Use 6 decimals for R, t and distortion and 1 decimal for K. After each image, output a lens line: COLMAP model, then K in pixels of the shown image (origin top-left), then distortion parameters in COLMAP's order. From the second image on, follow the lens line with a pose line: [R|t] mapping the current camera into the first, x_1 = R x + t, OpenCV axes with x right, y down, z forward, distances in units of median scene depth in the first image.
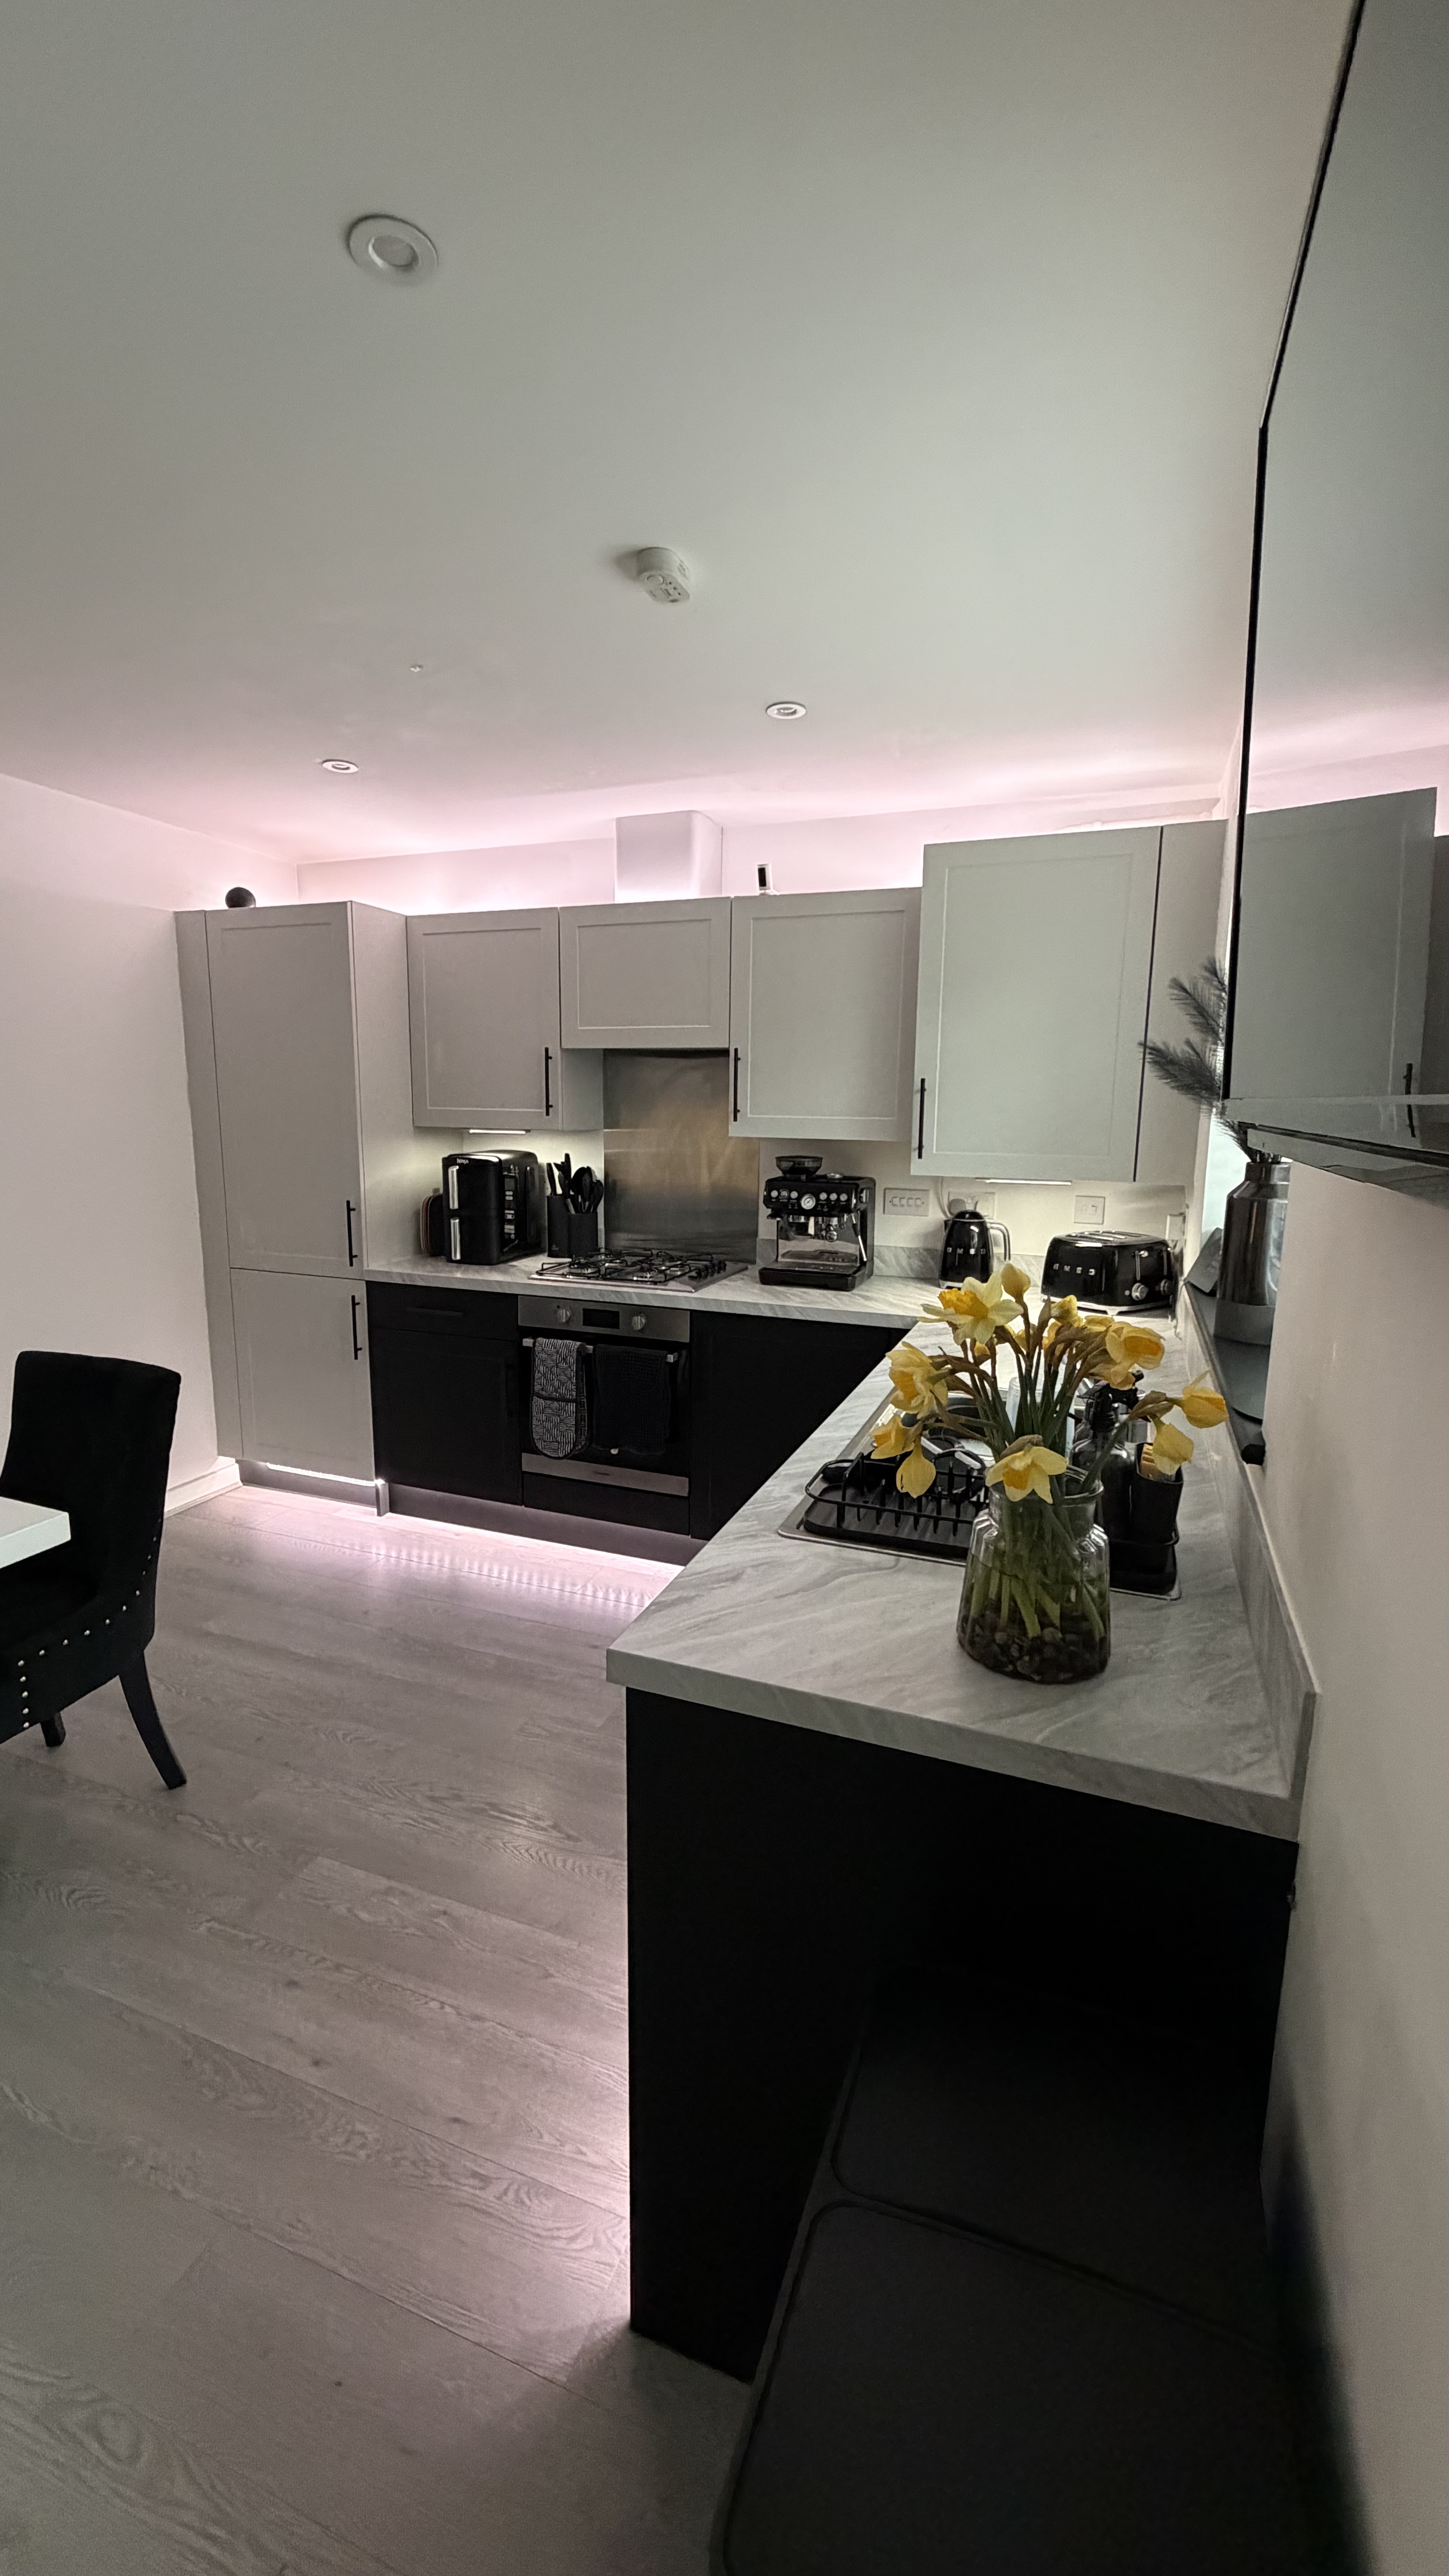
lens RADIAL K [[1027.2, 0, 724.8], [0, 1027.2, 1276.6], [0, 0, 1]] dist [0.002039, -0.000352]
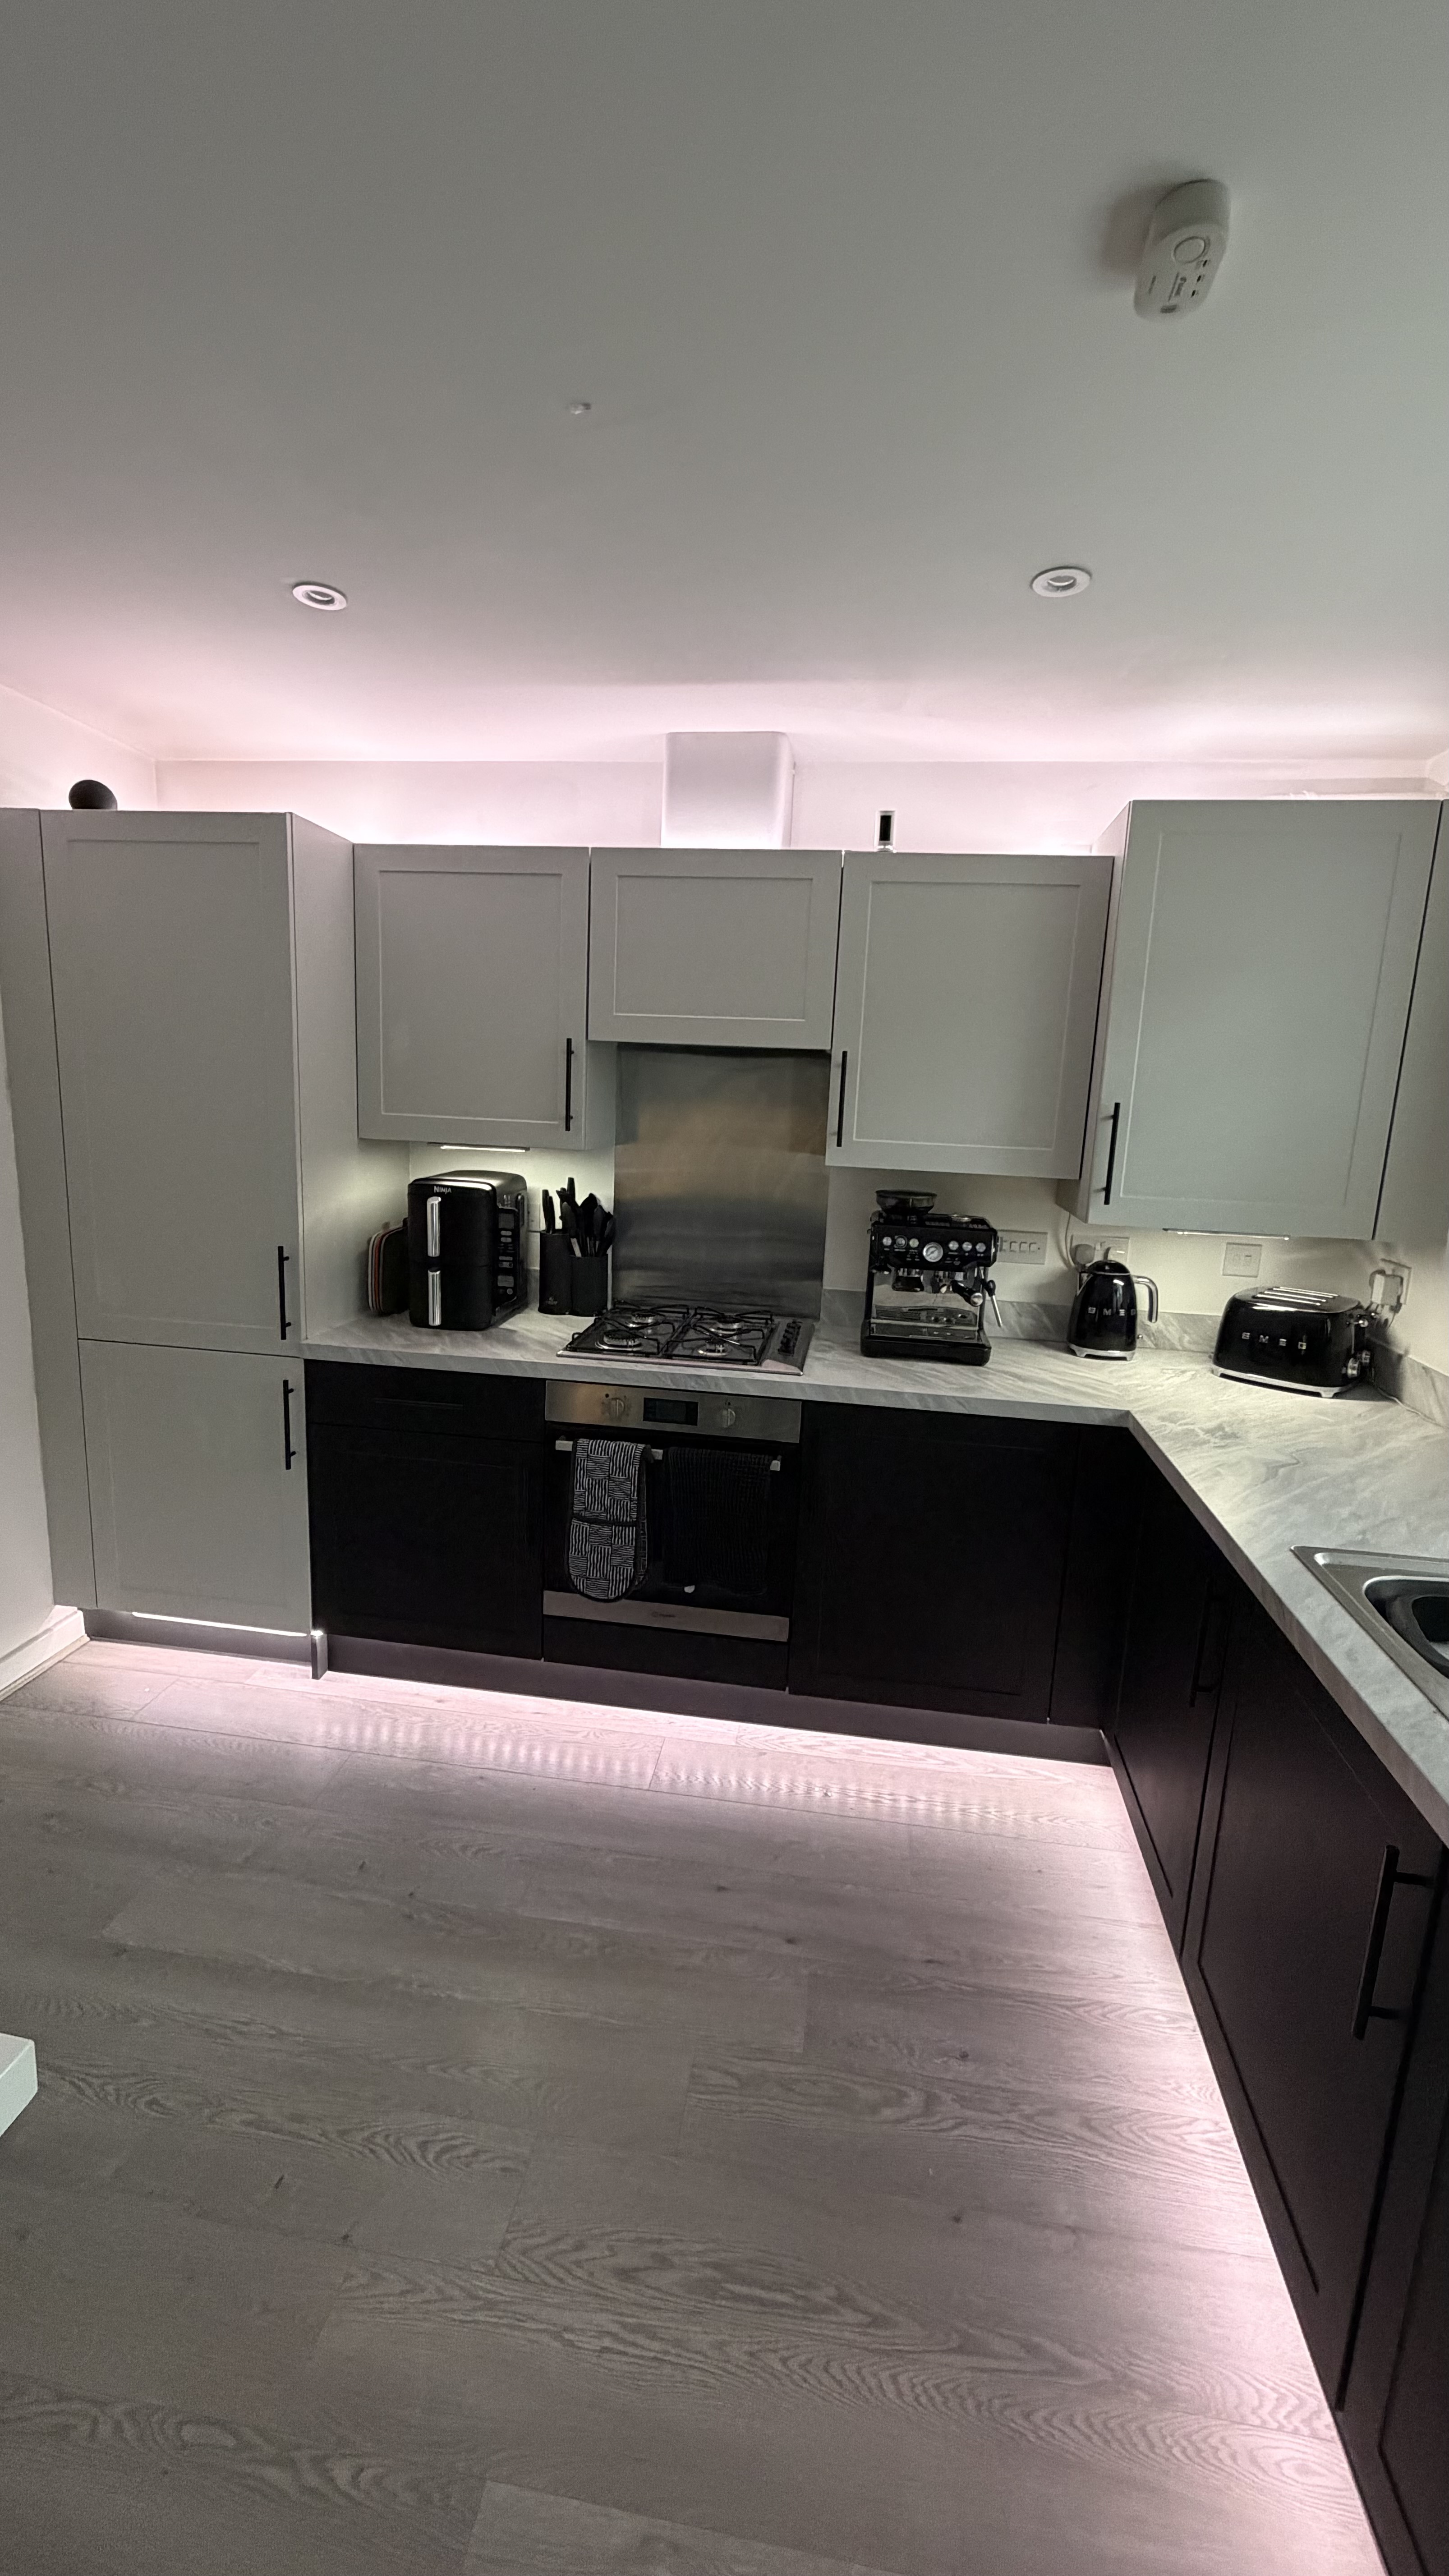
lens RADIAL K [[1027.2, 0, 727.5], [0, 1027.2, 1278.6], [0, 0, 1]] dist [0.002039, -0.000352]
pose [[0.975021, -0.010427, 0.221867, -0.241791], [0.006523, 0.999811, 0.018325, -0.067474], [-0.222016, -0.016420, 0.974905, 0.270090]]
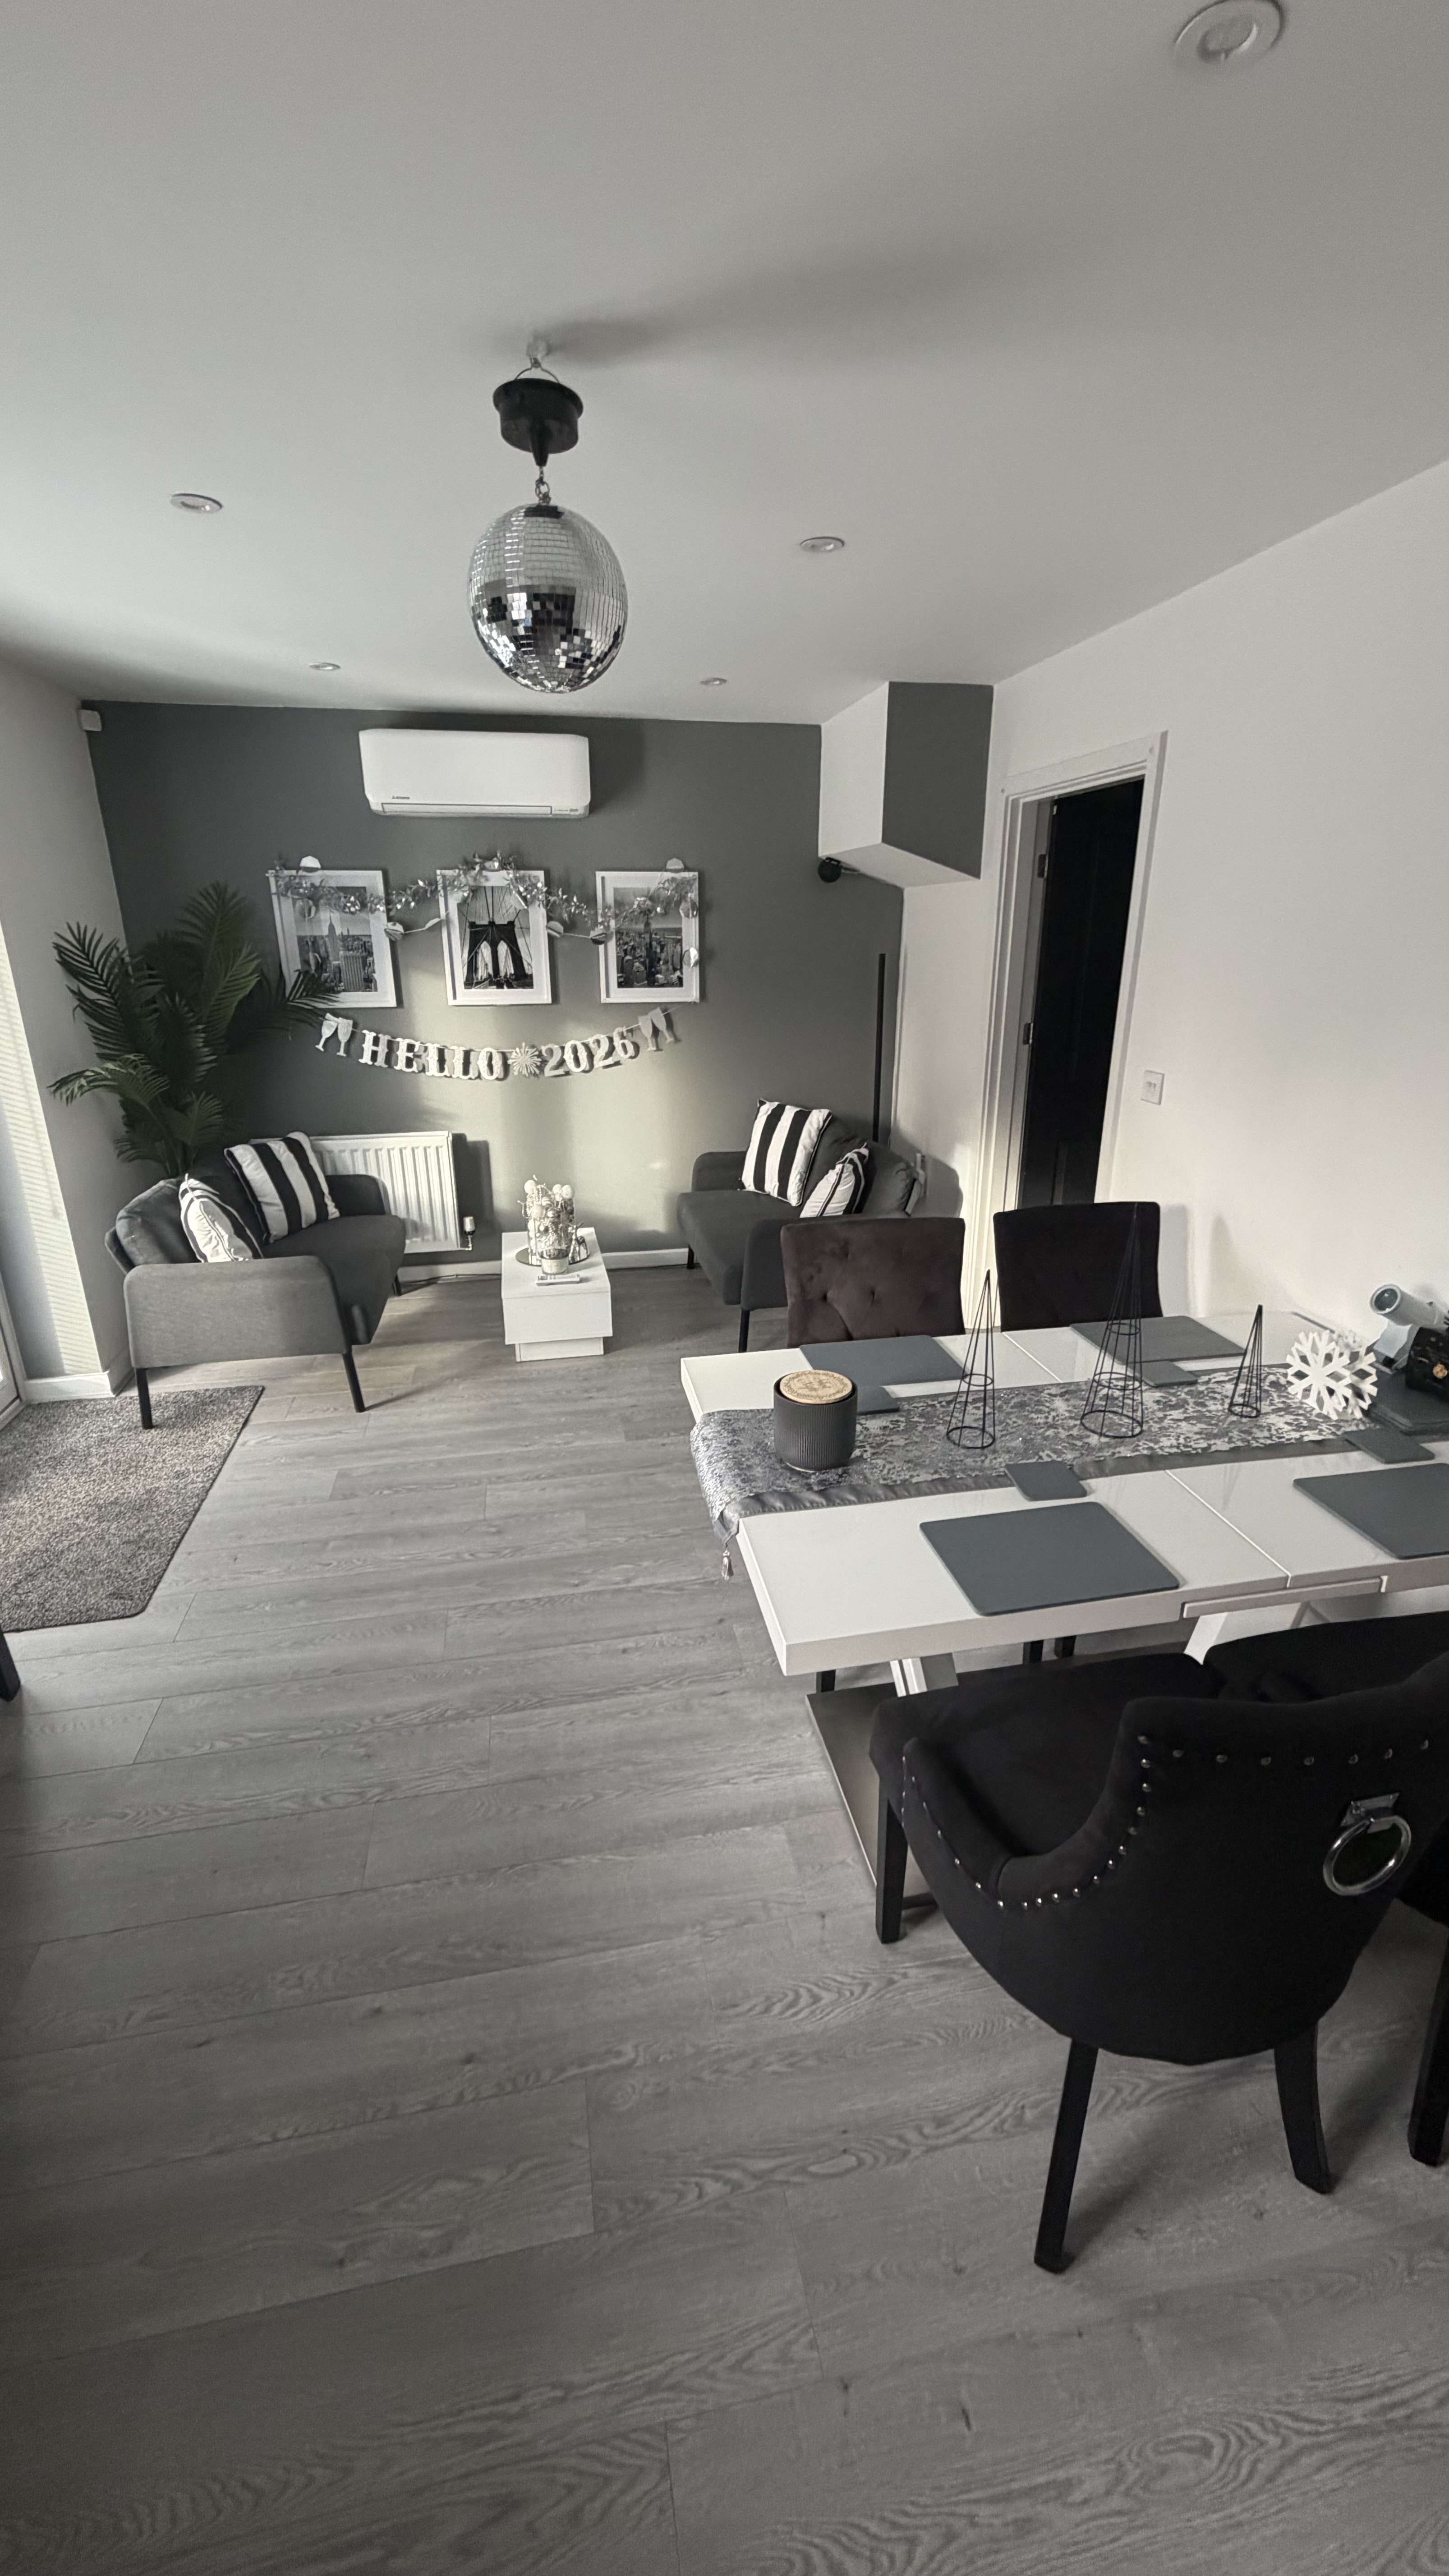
lens RADIAL K [[1027.2, 0, 721.4], [0, 1027.2, 1286.5], [0, 0, 1]] dist [0.002039, -0.000352]
pose [[-0.854279, 0.169856, -0.491281, -0.154146], [-0.090714, 0.881890, 0.462645, -0.174884], [0.511838, 0.439794, -0.737972, 0.792737]]
